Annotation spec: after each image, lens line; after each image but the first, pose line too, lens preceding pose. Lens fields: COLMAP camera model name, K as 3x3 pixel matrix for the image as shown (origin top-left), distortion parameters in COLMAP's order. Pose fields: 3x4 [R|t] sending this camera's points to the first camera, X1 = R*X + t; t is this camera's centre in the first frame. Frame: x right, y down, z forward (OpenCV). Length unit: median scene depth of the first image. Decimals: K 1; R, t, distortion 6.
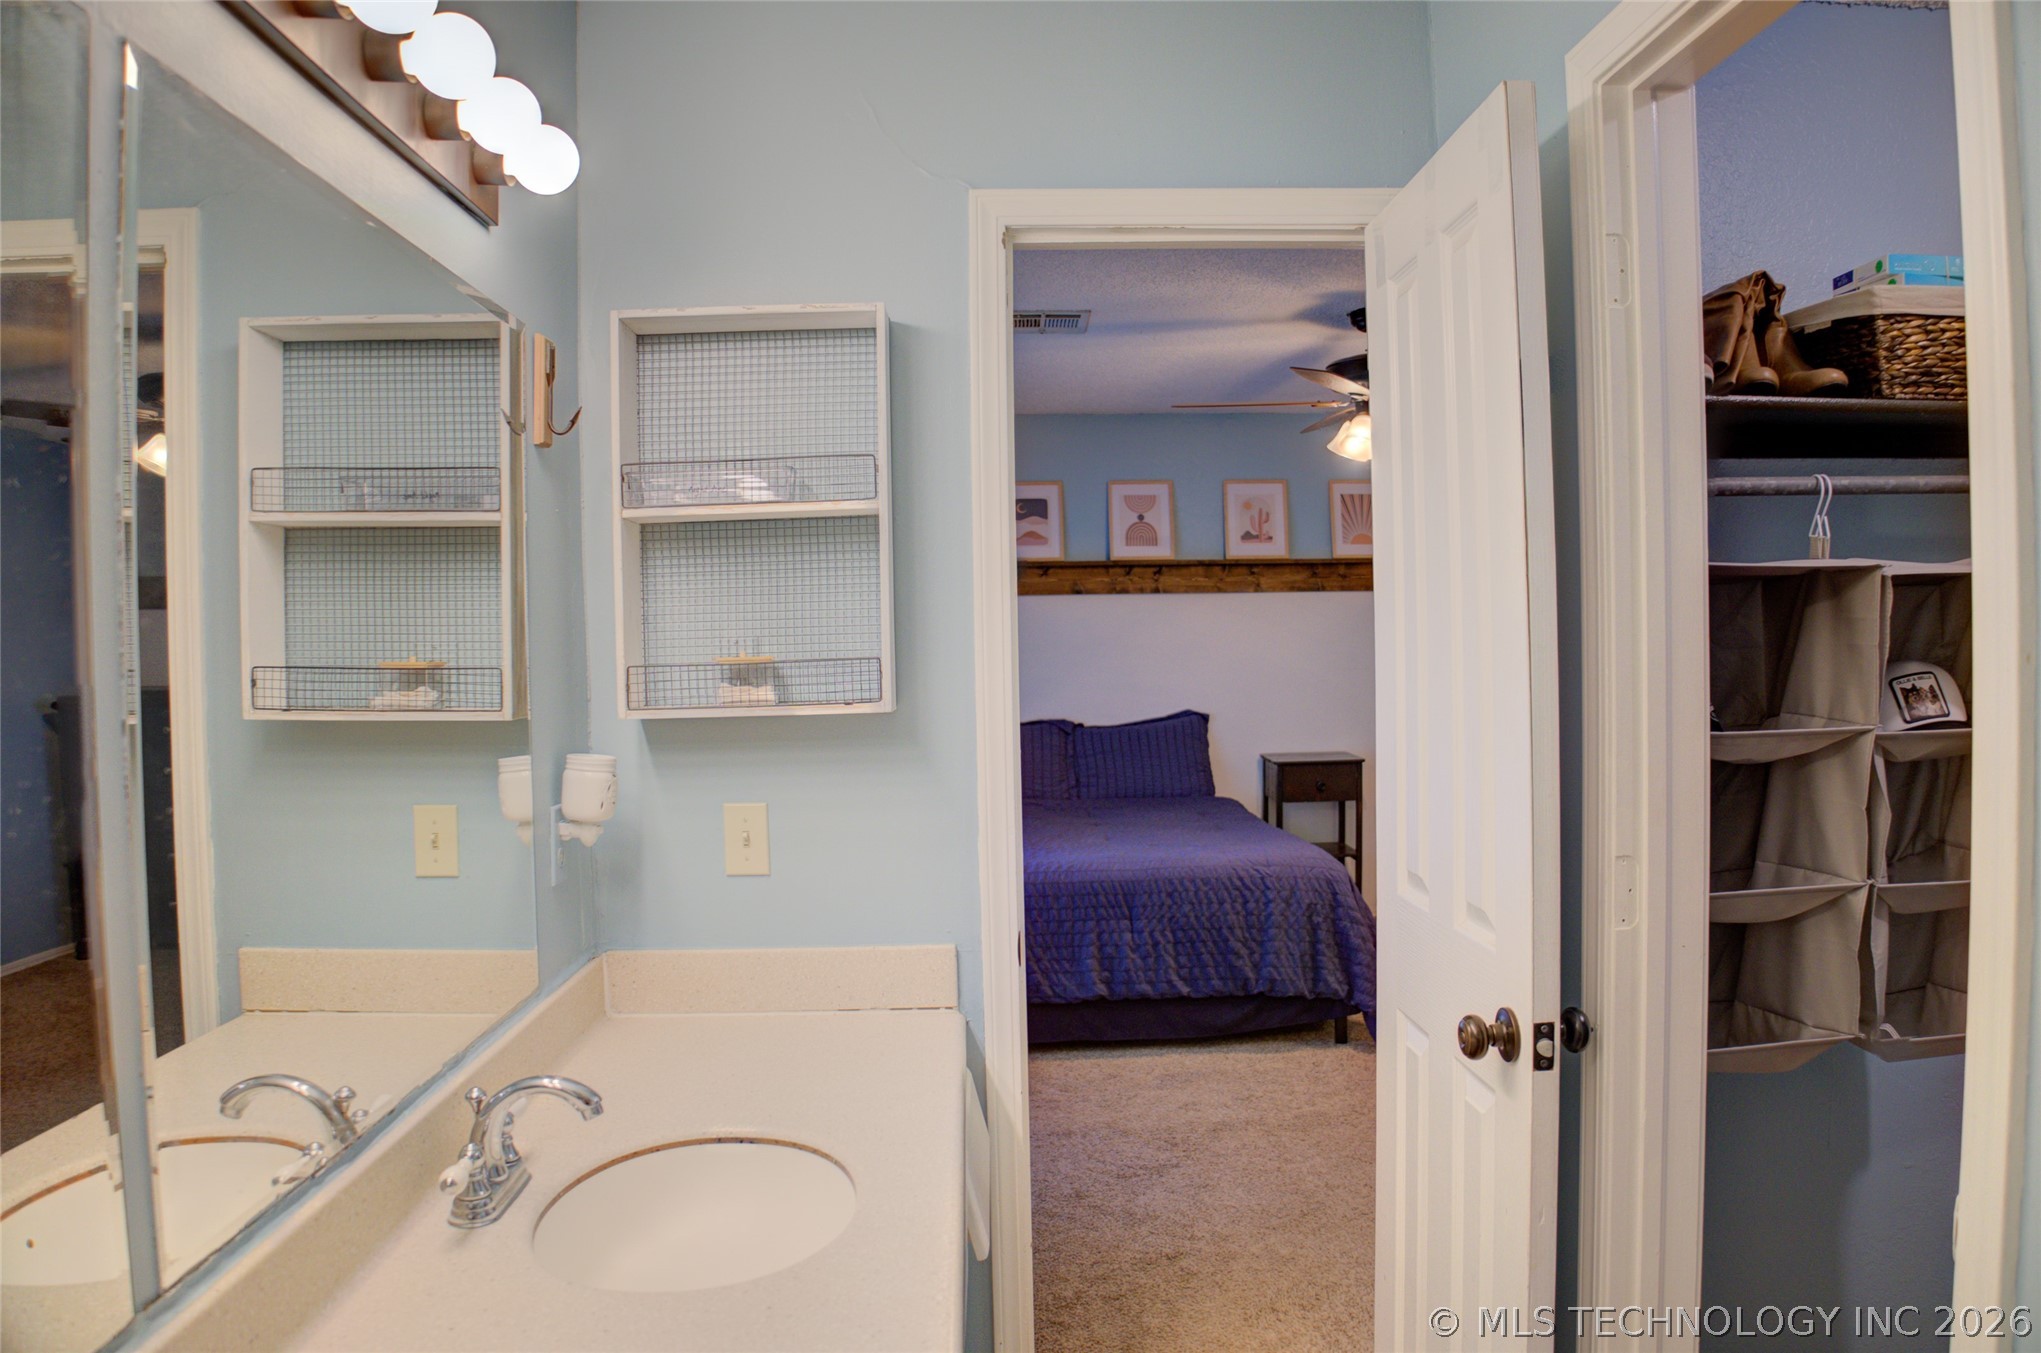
lens RADIAL K [[1394.4, 0, 1025.4], [0, 1394.4, 672.5], [0, 0, 1]] dist [-0.144928, 0.059391]
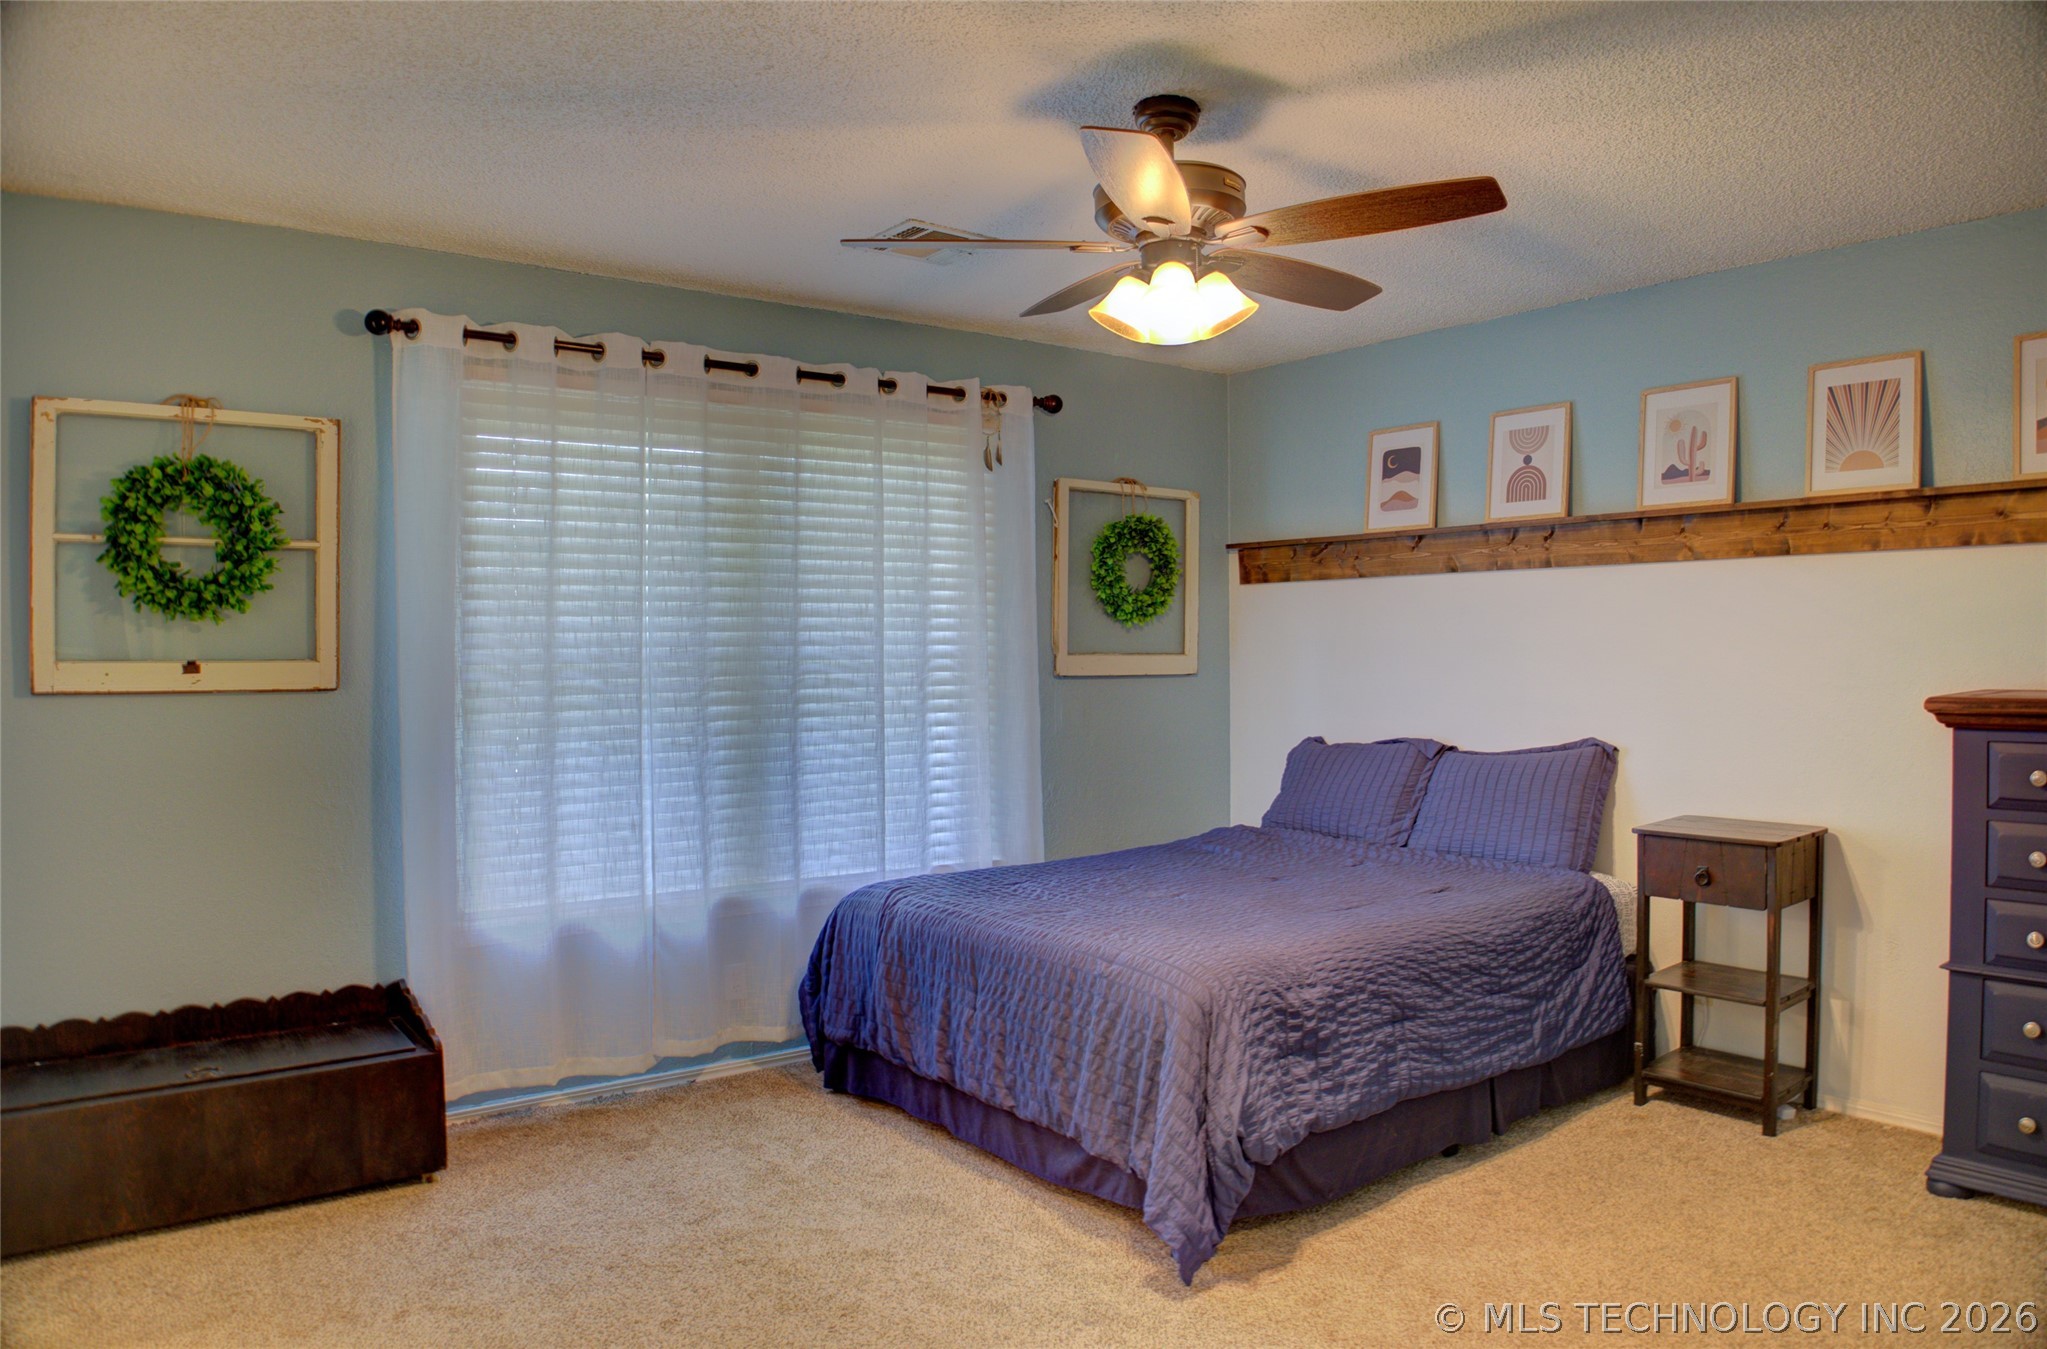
lens RADIAL K [[1398.5, 0, 1045.4], [0, 1398.5, 656.8], [0, 0, 1]] dist [-0.144928, 0.059391]
pose [[0.557446, 0.017483, -0.830029, 0.523013], [-0.008636, 0.999846, 0.015260, -0.020659], [0.830168, -0.001339, 0.557512, 0.412056]]
